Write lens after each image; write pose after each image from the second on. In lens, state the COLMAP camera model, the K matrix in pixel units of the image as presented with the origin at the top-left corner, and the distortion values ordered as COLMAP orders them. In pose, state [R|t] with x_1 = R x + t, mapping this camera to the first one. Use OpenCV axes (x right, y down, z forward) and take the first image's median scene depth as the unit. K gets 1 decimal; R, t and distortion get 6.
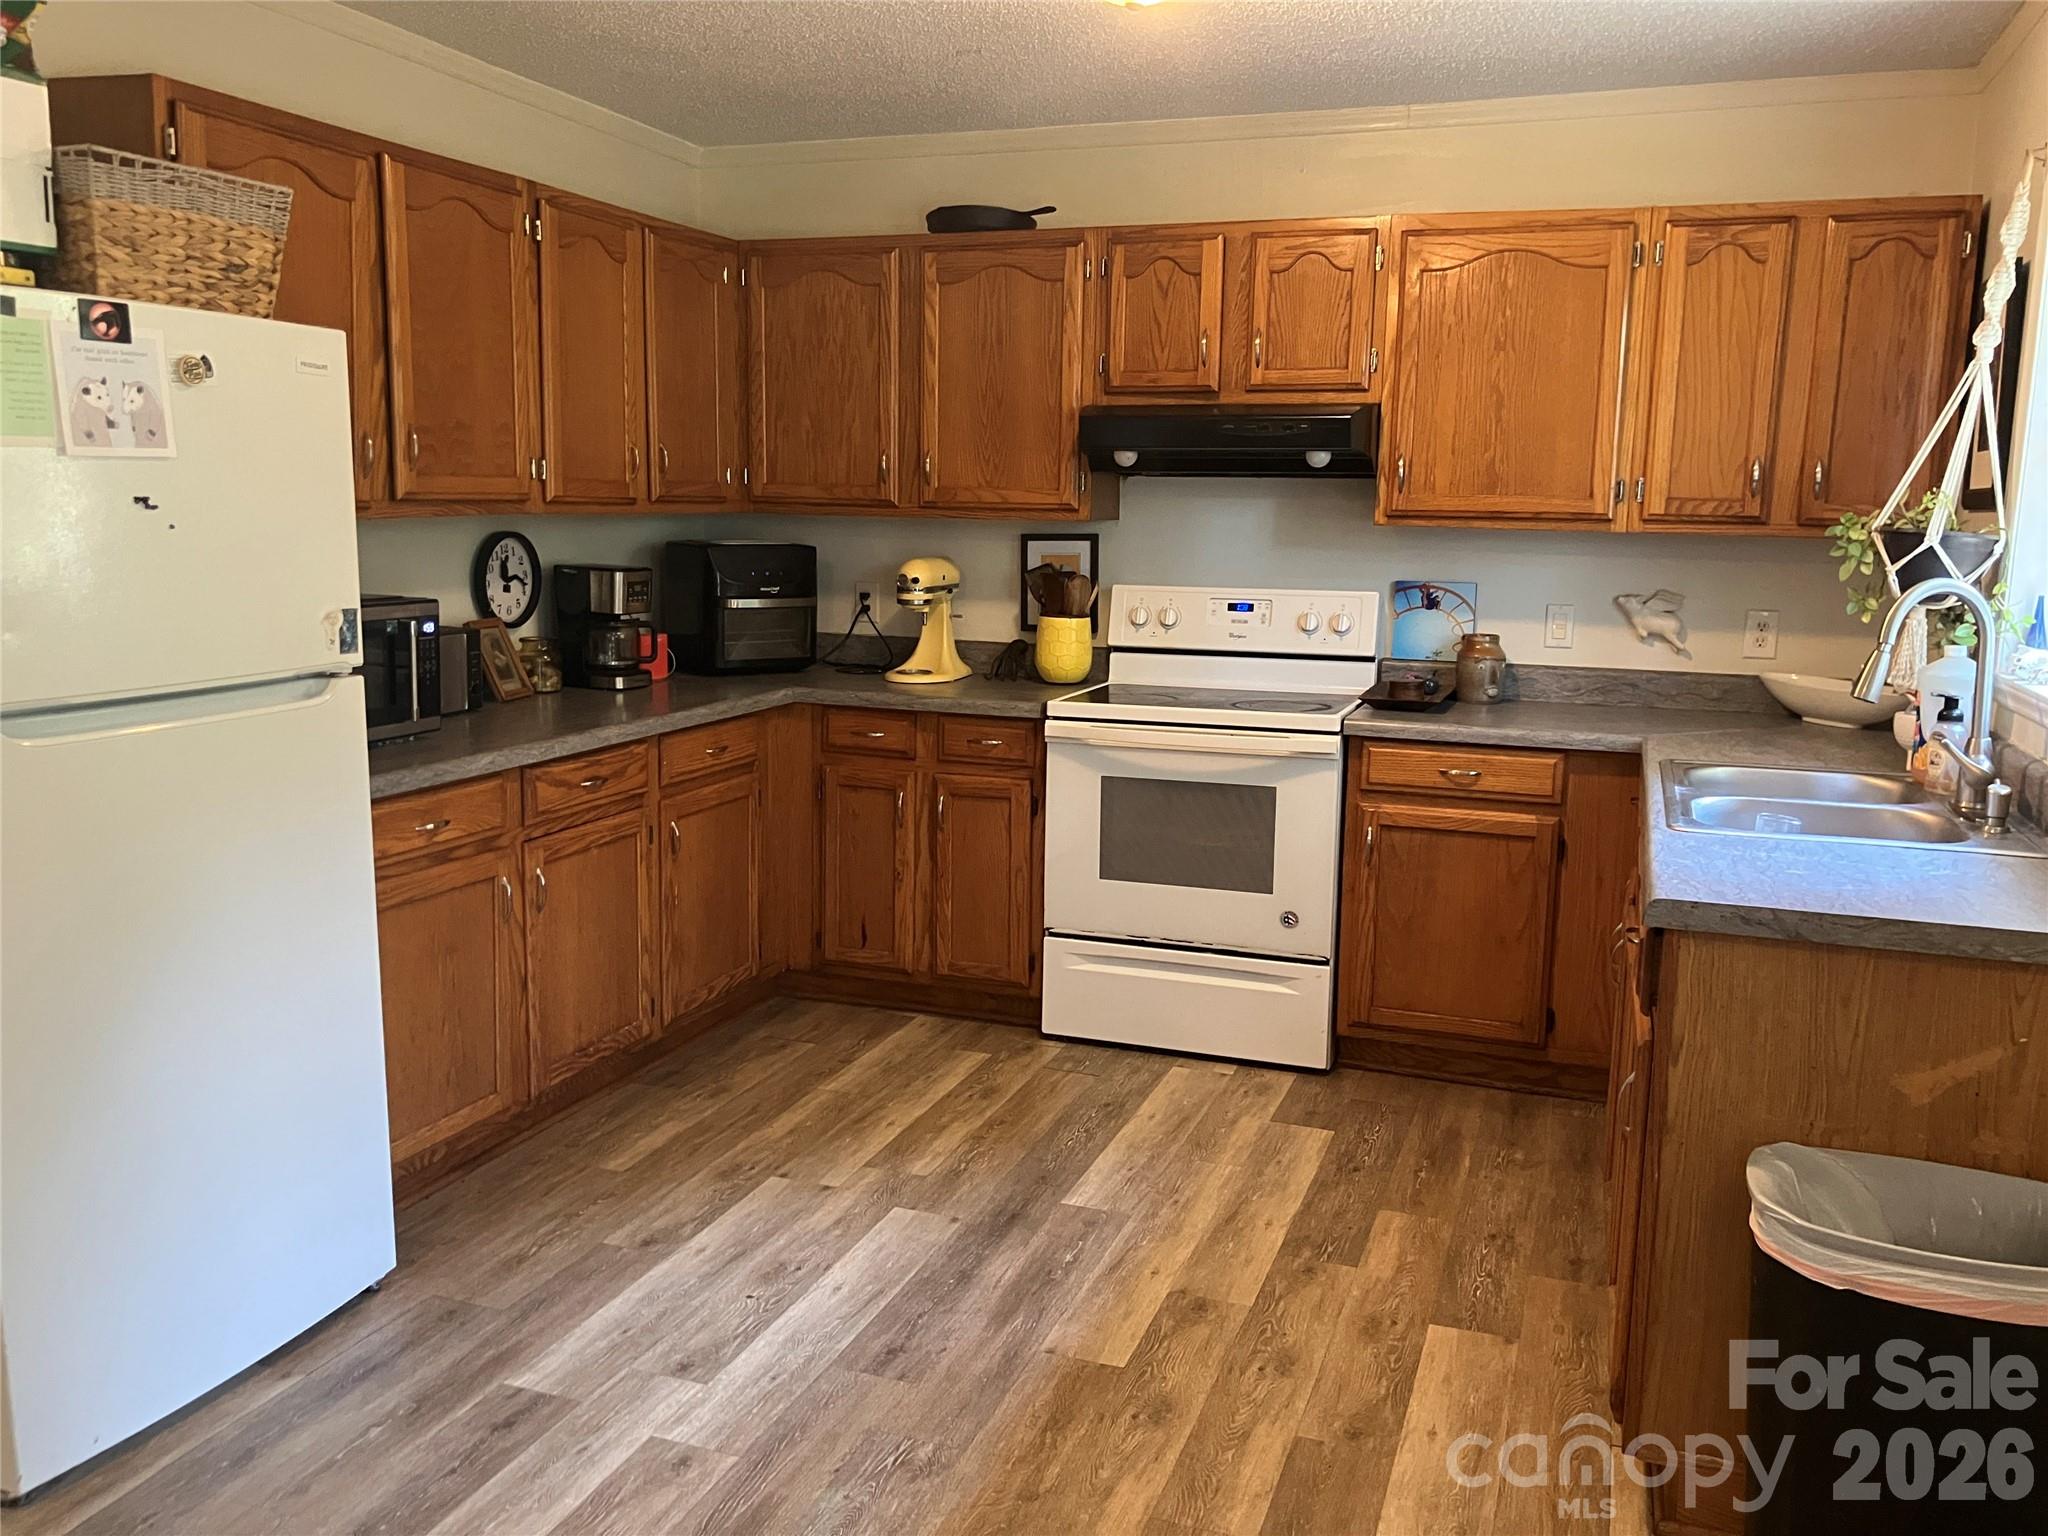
lens RADIAL K [[1690.2, 0, 1013.9], [0, 1690.2, 771.2], [0, 0, 1]] dist [0.024168, -0.042095]
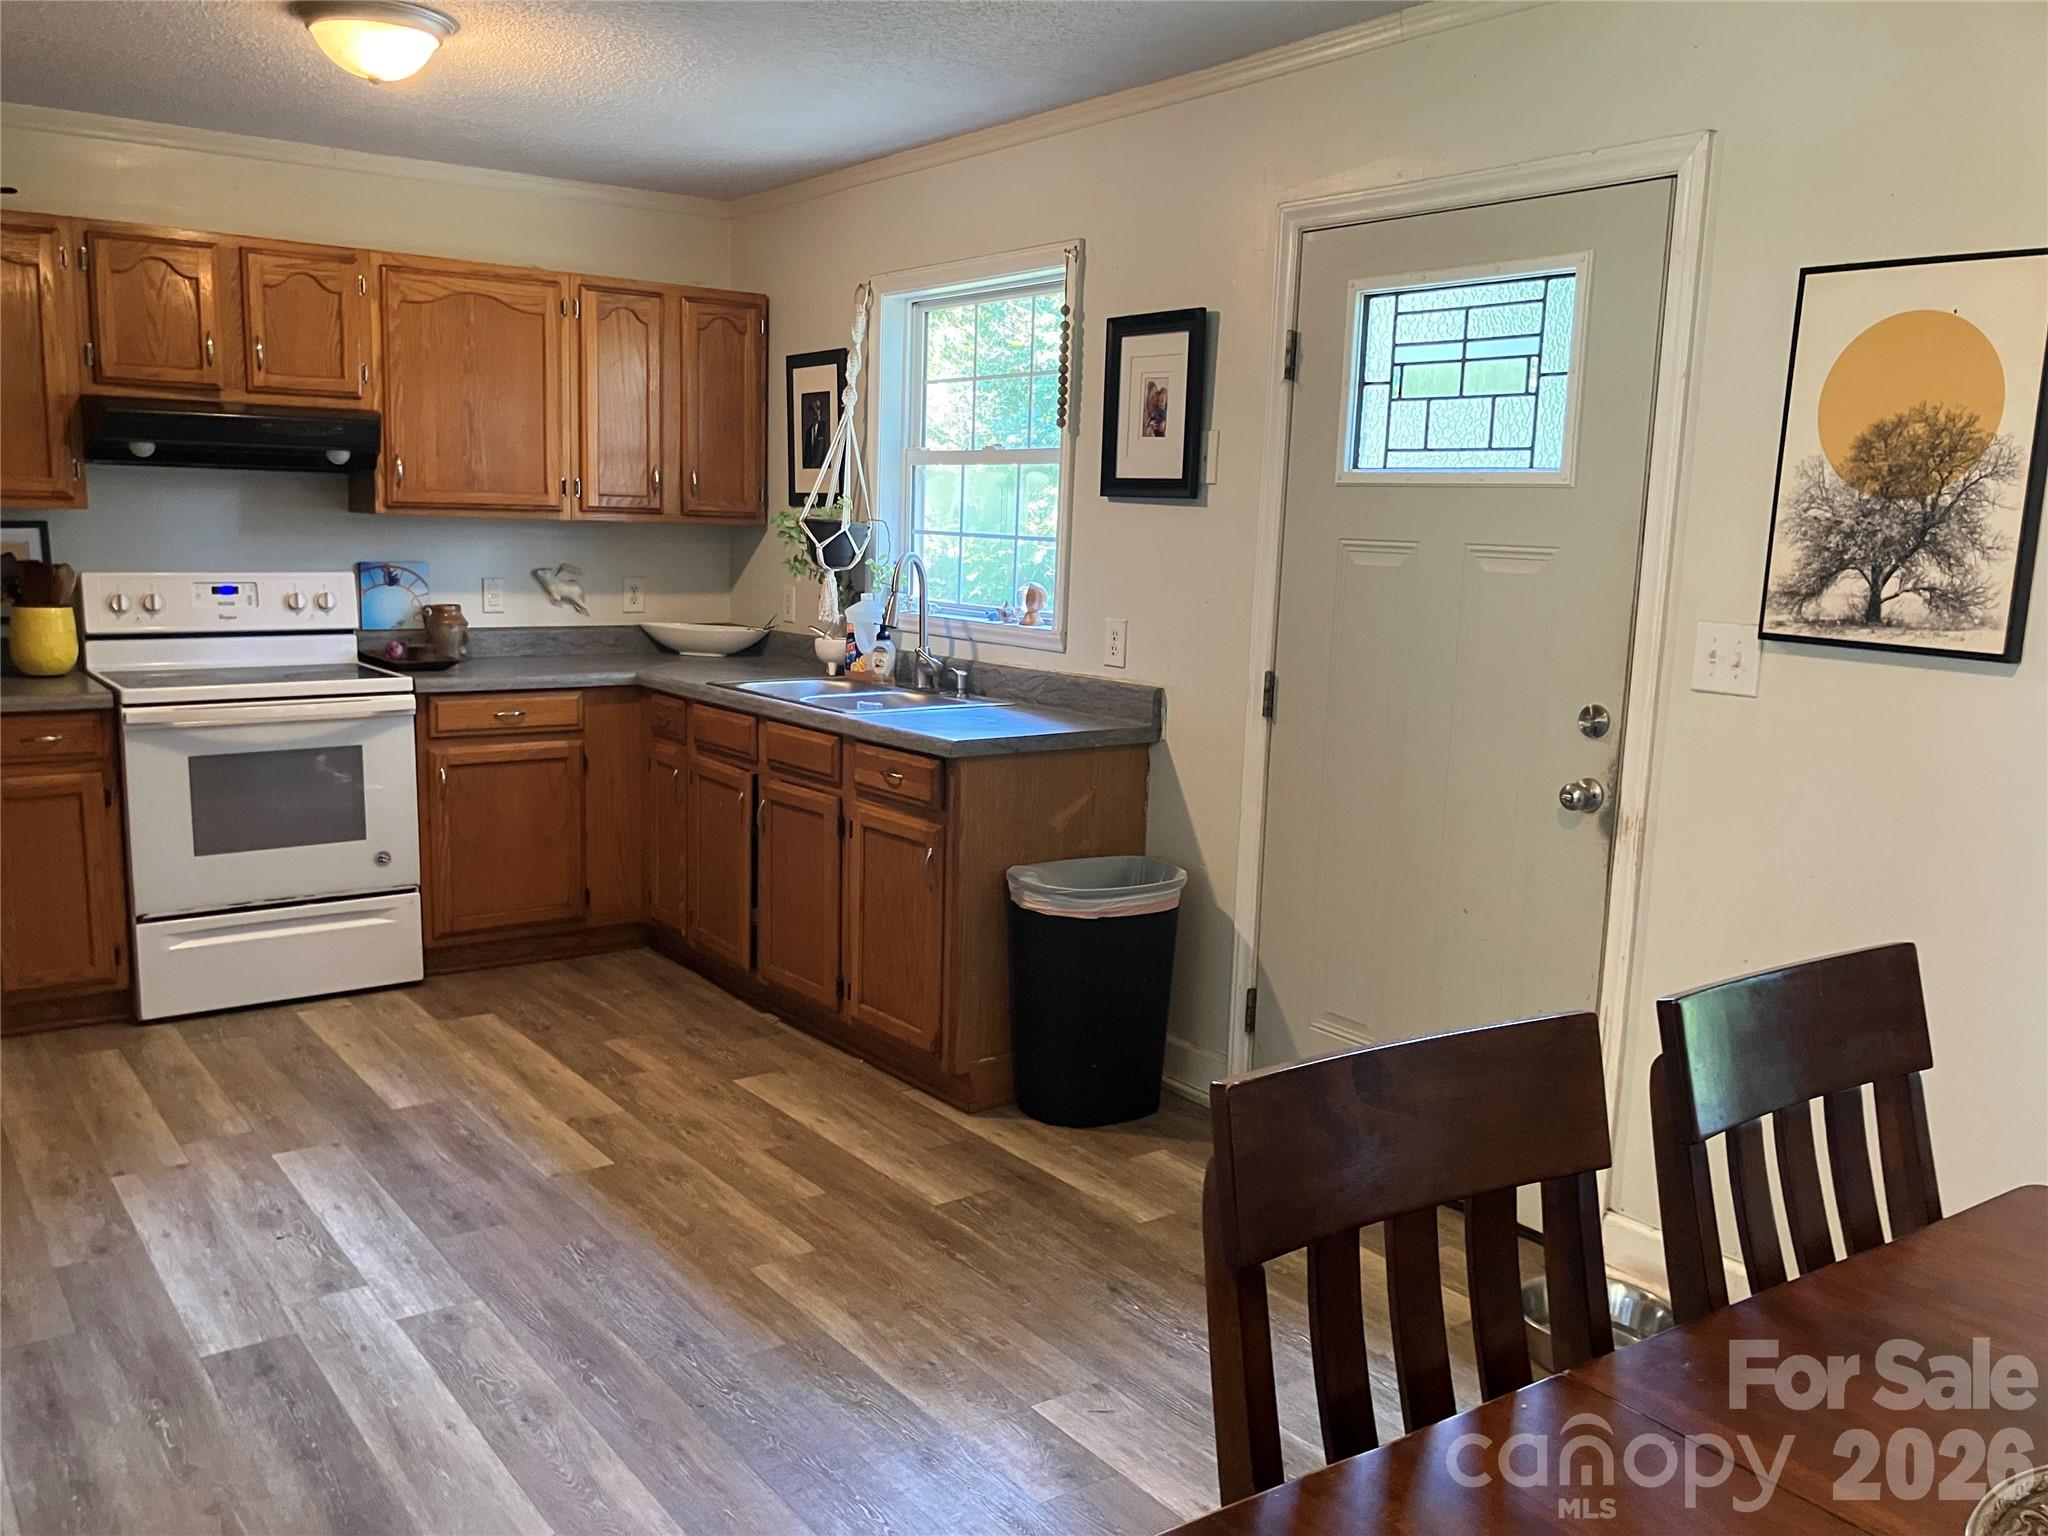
lens RADIAL K [[1690.2, 0, 1026.1], [0, 1690.2, 772.8], [0, 0, 1]] dist [0.024168, -0.042095]
pose [[0.549369, -0.130144, 0.825382, -0.548523], [0.115967, 0.990112, 0.078931, -0.010452], [-0.827493, 0.052355, 0.559030, -0.010561]]
